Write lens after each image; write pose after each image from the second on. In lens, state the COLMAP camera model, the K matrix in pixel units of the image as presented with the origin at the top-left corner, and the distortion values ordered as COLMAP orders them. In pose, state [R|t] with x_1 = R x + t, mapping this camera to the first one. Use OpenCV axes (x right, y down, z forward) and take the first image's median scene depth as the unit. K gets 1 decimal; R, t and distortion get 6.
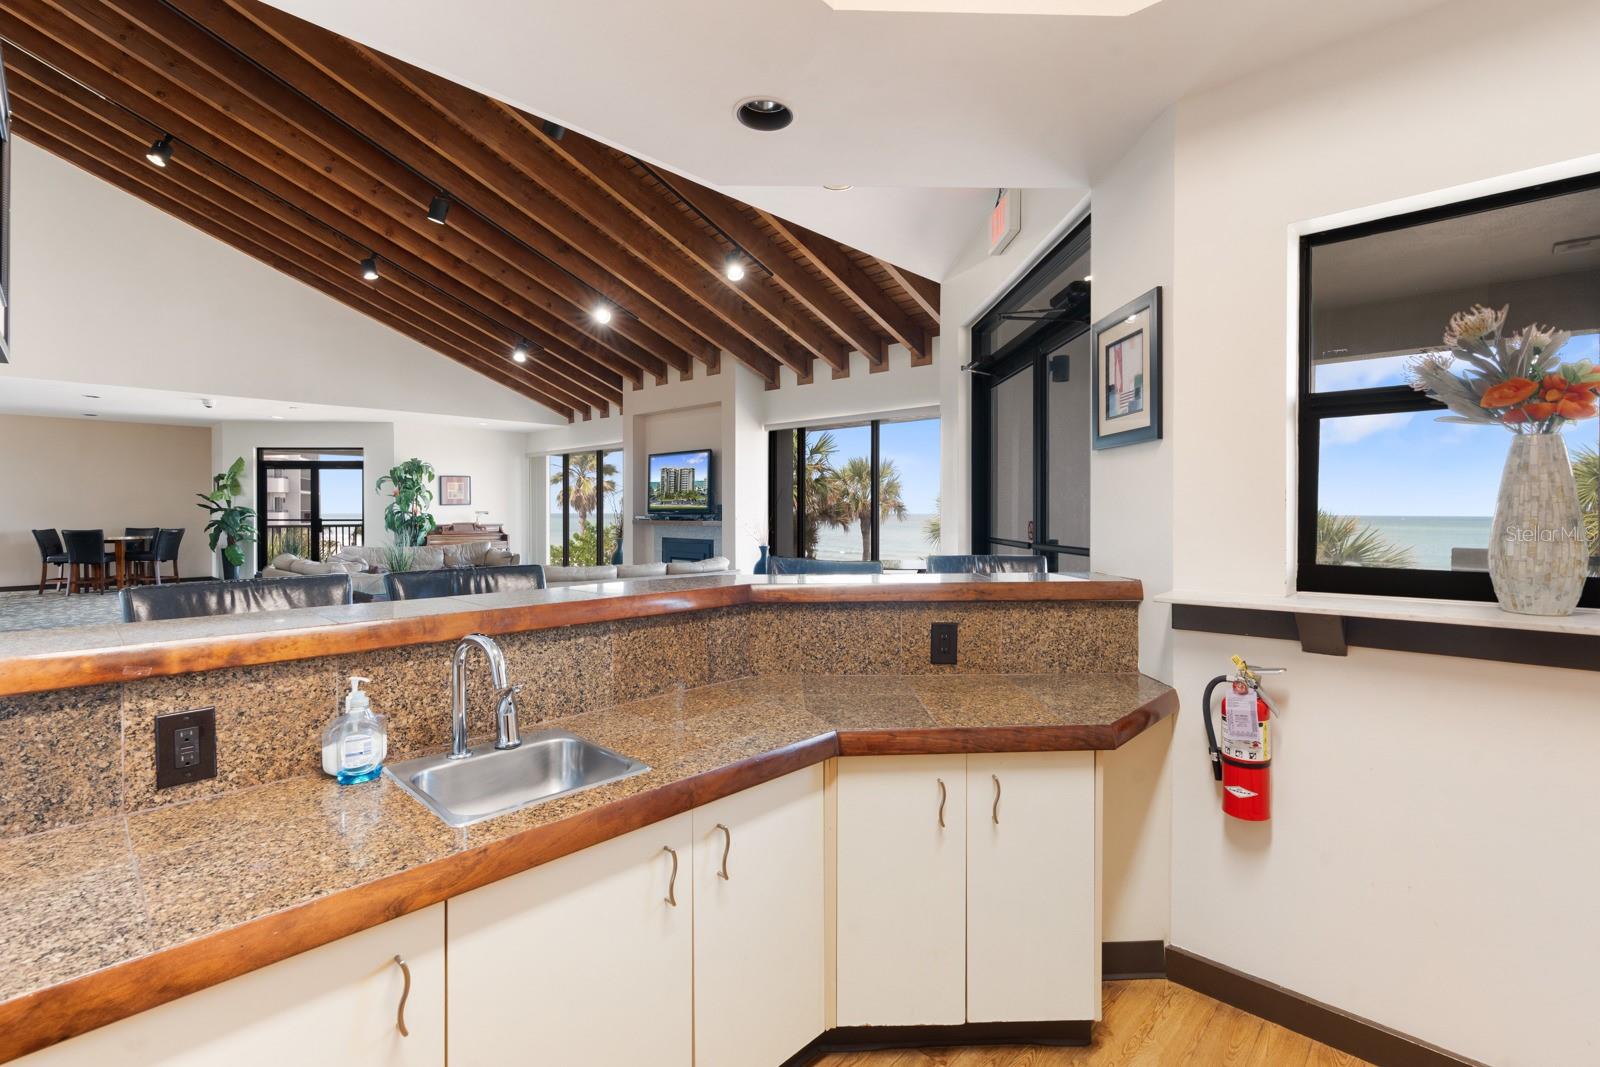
lens RADIAL K [[726.3, 0, 781.5], [0, 726.3, 506.5], [0, 0, 1]] dist [-0.003988, 0.000960]
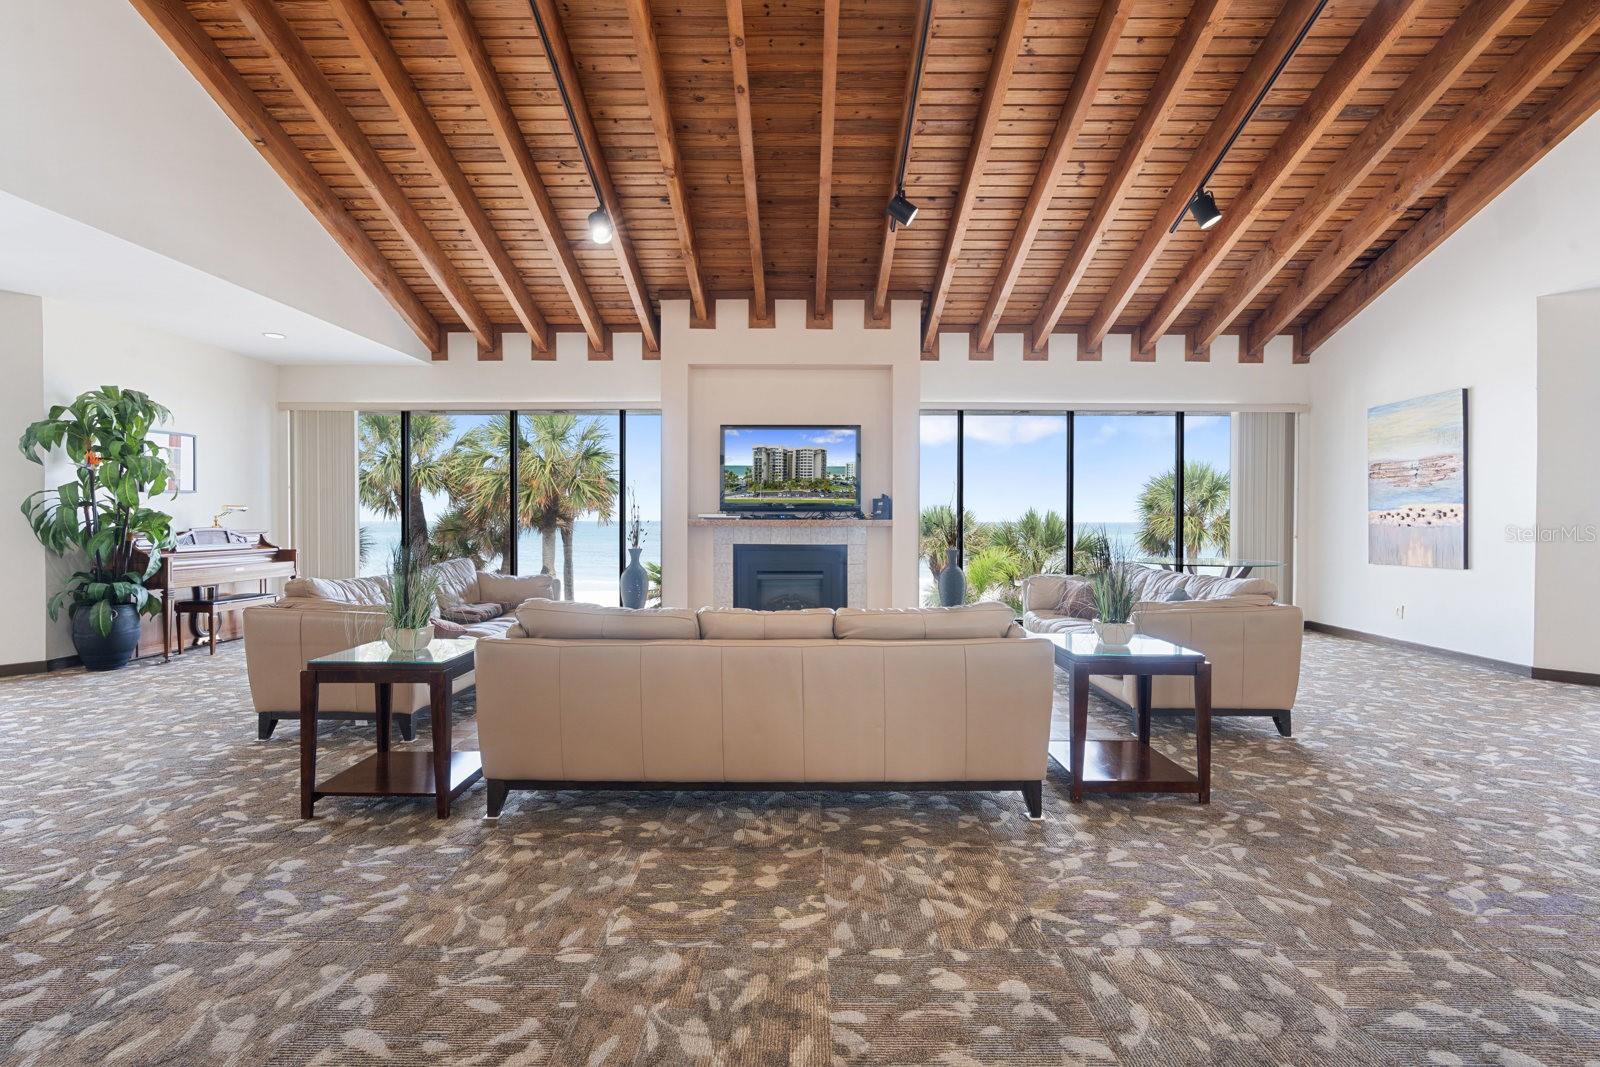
lens RADIAL K [[726.3, 0, 800.0], [0, 726.3, 532.2], [0, 0, 1]] dist [-0.003988, 0.000960]
pose [[0.720280, -0.009044, 0.693625, -0.546253], [-0.004613, 0.999830, 0.017827, 0.015710], [-0.693669, -0.016040, 0.720116, 0.403790]]
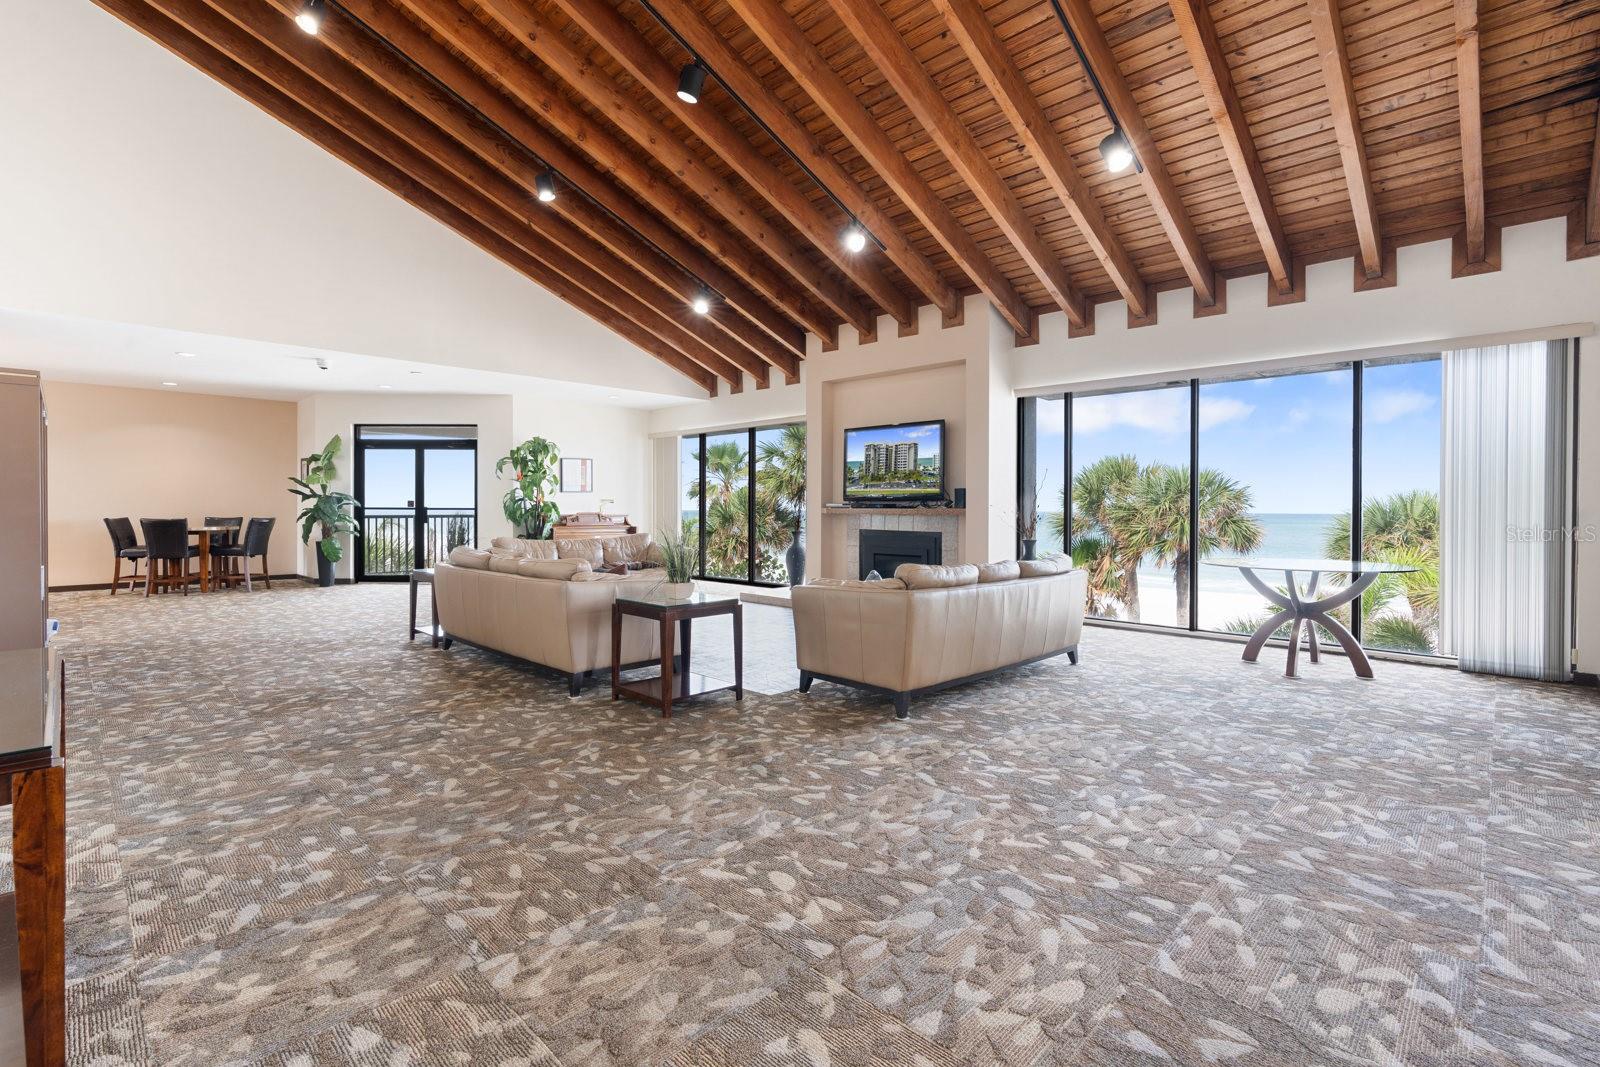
lens RADIAL K [[726.3, 0, 771.4], [0, 726.3, 507.4], [0, 0, 1]] dist [-0.003988, 0.000960]
pose [[0.999909, 0.001879, -0.013323, -0.228158], [-0.001821, 0.999989, 0.004331, 0.013242], [0.013331, -0.004306, 0.999902, 0.154574]]
